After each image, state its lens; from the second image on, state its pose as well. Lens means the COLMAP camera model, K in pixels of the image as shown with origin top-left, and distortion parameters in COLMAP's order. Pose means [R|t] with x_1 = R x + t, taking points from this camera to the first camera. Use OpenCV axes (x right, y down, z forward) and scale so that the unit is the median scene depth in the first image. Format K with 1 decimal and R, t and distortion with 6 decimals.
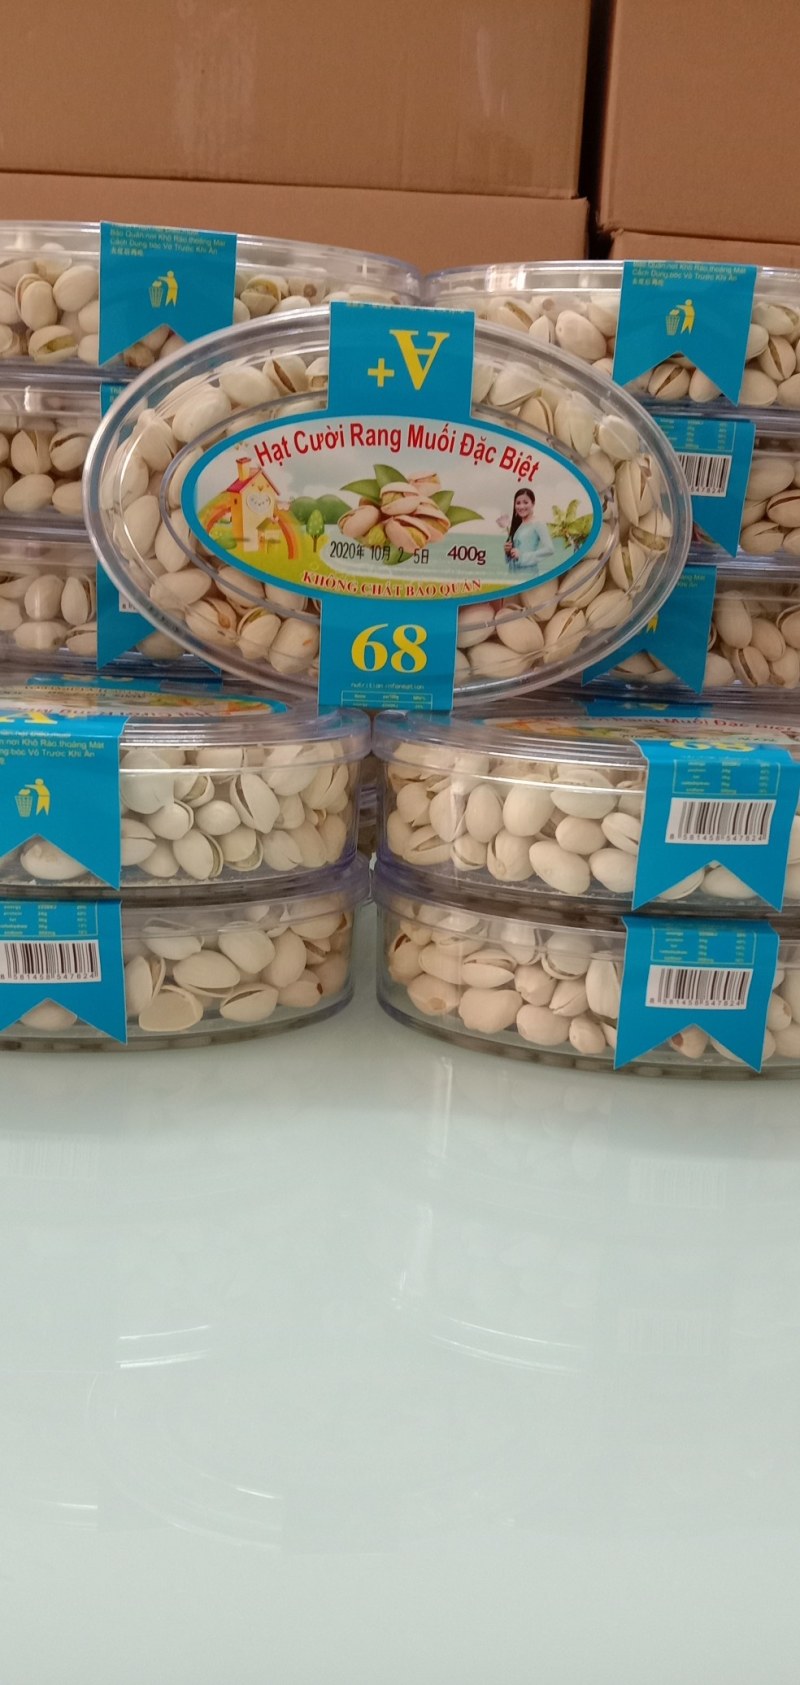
lens RADIAL K [[1437.6, 0, 424.2], [0, 1437.6, 842.4], [0, 0, 1]] dist [0.188374, -0.488352]
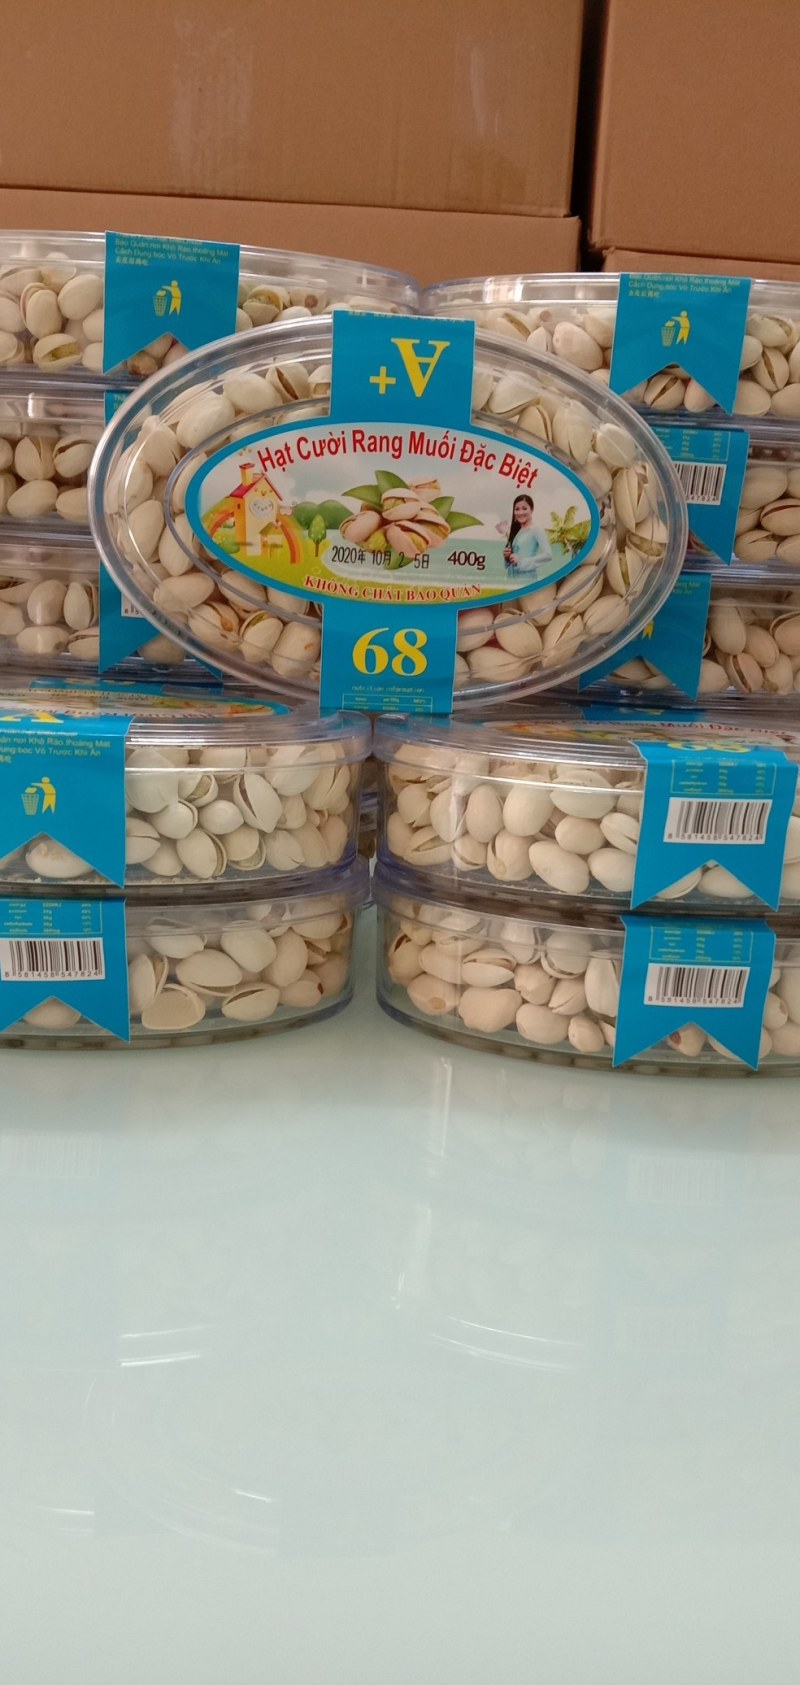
lens RADIAL K [[1437.6, 0, 424.2], [0, 1437.6, 842.4], [0, 0, 1]] dist [0.188374, -0.488352]
pose [[0.999951, 0.001110, 0.009787, -0.010320], [-0.000972, 0.999900, -0.014127, 0.014088], [-0.009801, 0.014117, 0.999852, -0.011013]]
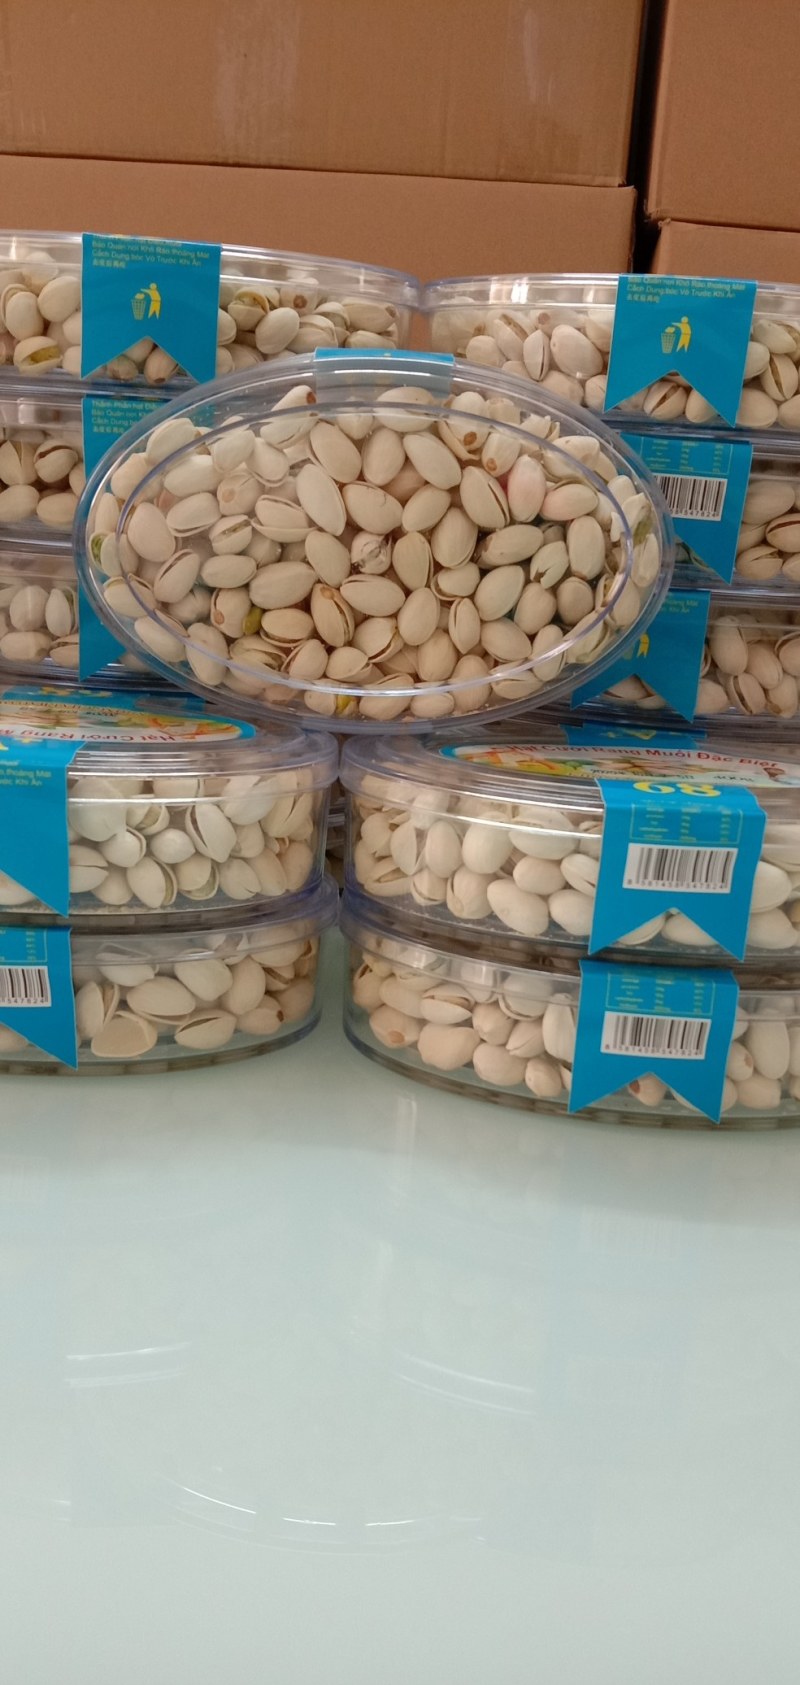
lens RADIAL K [[1437.6, 0, 424.2], [0, 1437.6, 842.4], [0, 0, 1]] dist [0.188374, -0.488352]
pose [[0.997642, 0.032072, -0.060671, 0.085984], [-0.030542, 0.999196, 0.025980, -0.048603], [0.061455, -0.024065, 0.997820, 0.020501]]
